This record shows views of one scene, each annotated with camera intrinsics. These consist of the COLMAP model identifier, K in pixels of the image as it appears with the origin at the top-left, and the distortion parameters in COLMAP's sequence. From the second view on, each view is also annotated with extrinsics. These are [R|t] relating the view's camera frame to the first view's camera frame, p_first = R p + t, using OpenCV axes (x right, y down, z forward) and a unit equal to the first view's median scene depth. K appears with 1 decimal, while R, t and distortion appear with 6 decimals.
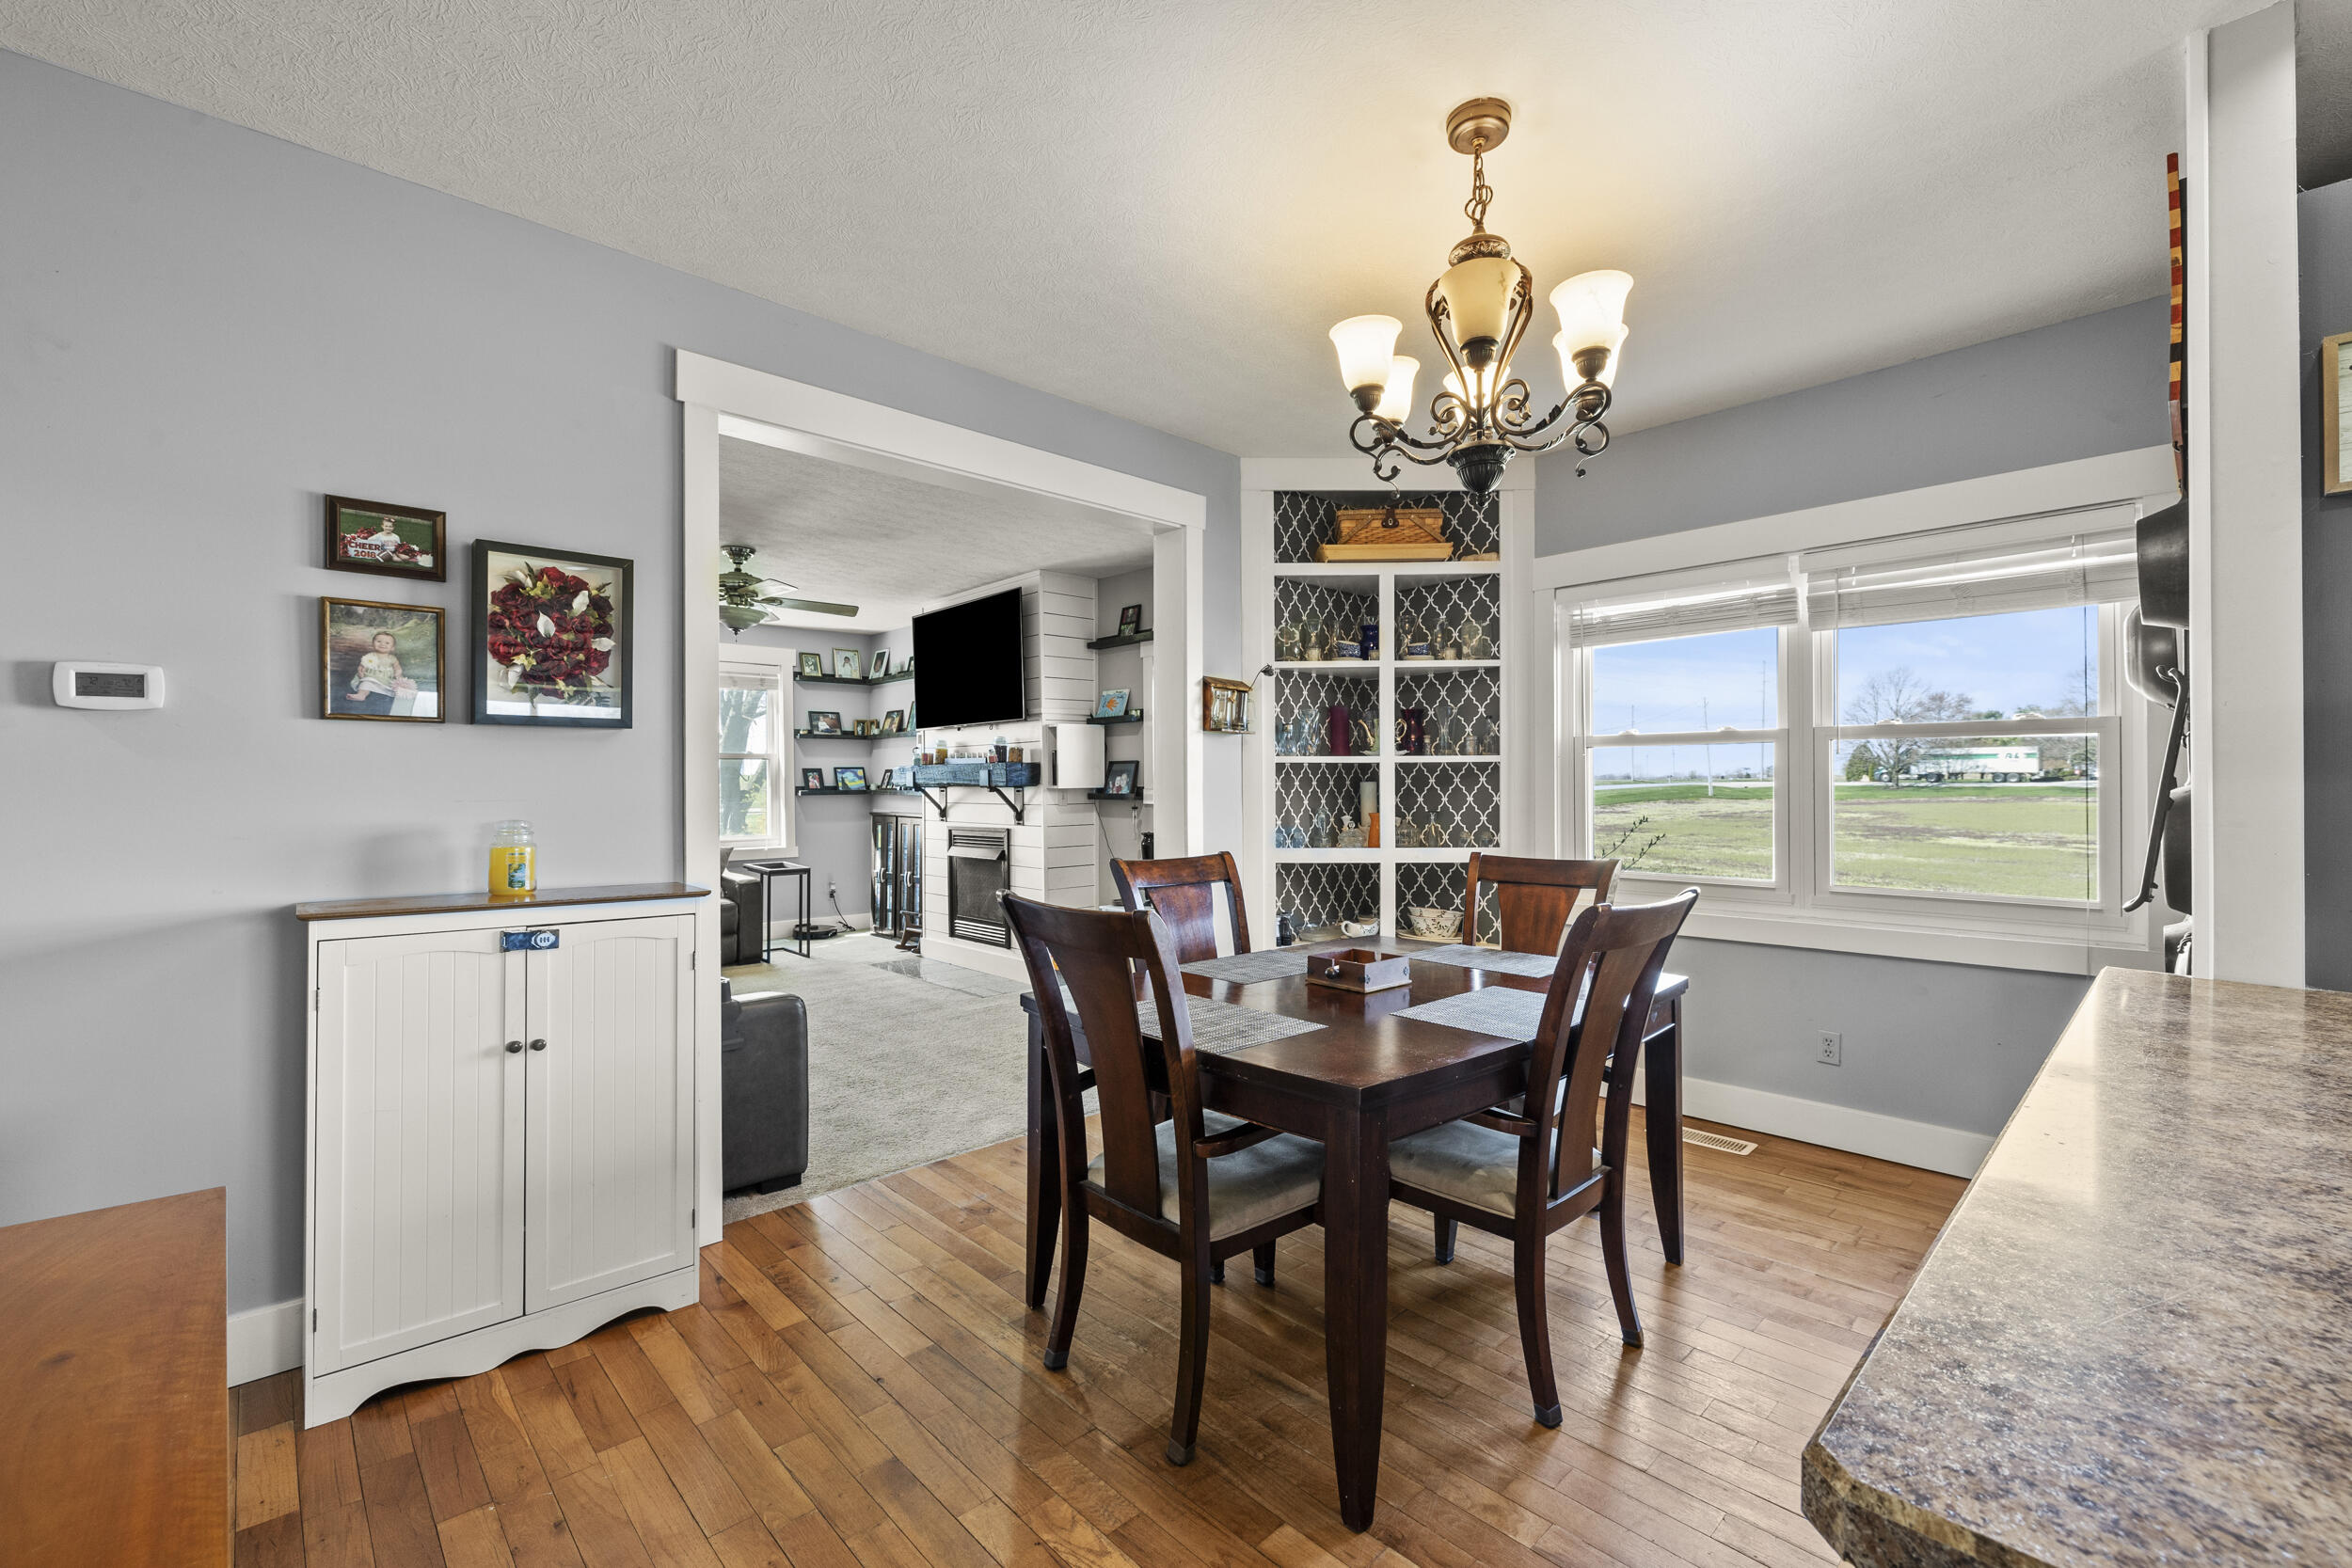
lens RADIAL K [[991.6, 0, 1205.3], [0, 991.6, 786.2], [0, 0, 1]] dist [-0.001899, 0.000149]
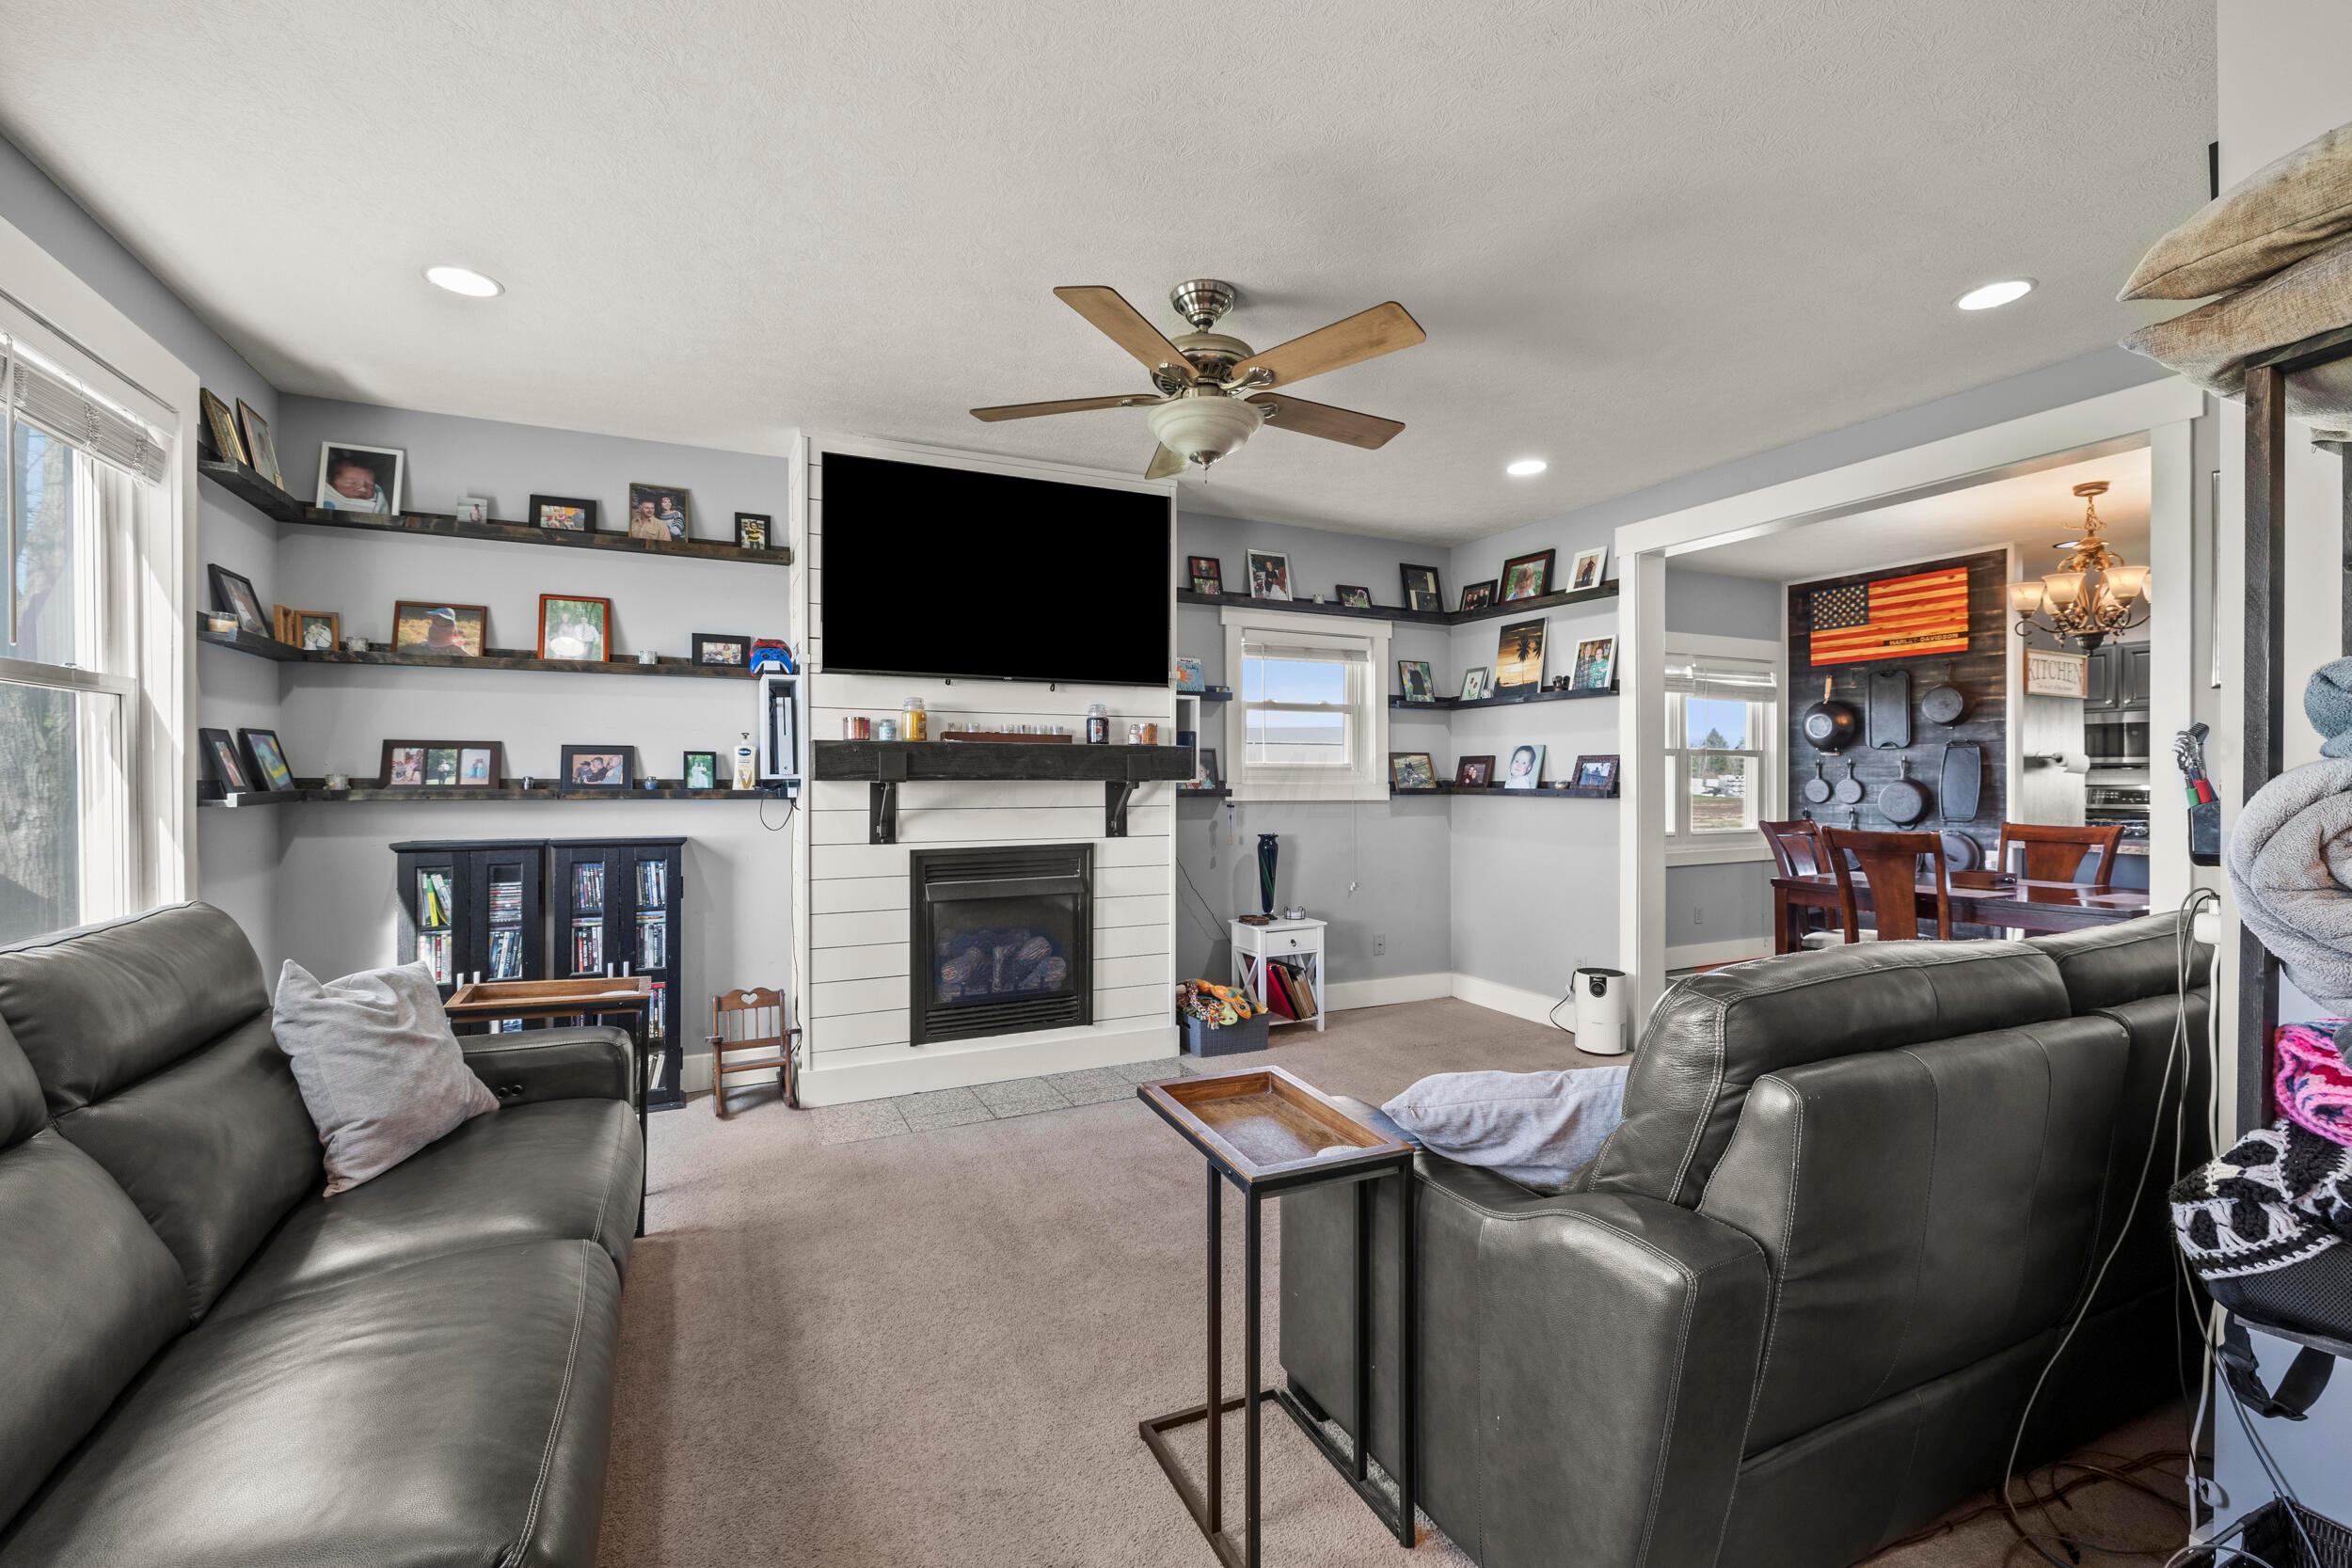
lens RADIAL K [[991.6, 0, 1166.8], [0, 991.6, 782.7], [0, 0, 1]] dist [-0.001899, 0.000149]
pose [[0.313525, -0.002723, 0.949576, -1.231972], [0.000550, 0.999996, 0.002686, 0.000072], [-0.949580, -0.000320, 0.313525, 1.107184]]
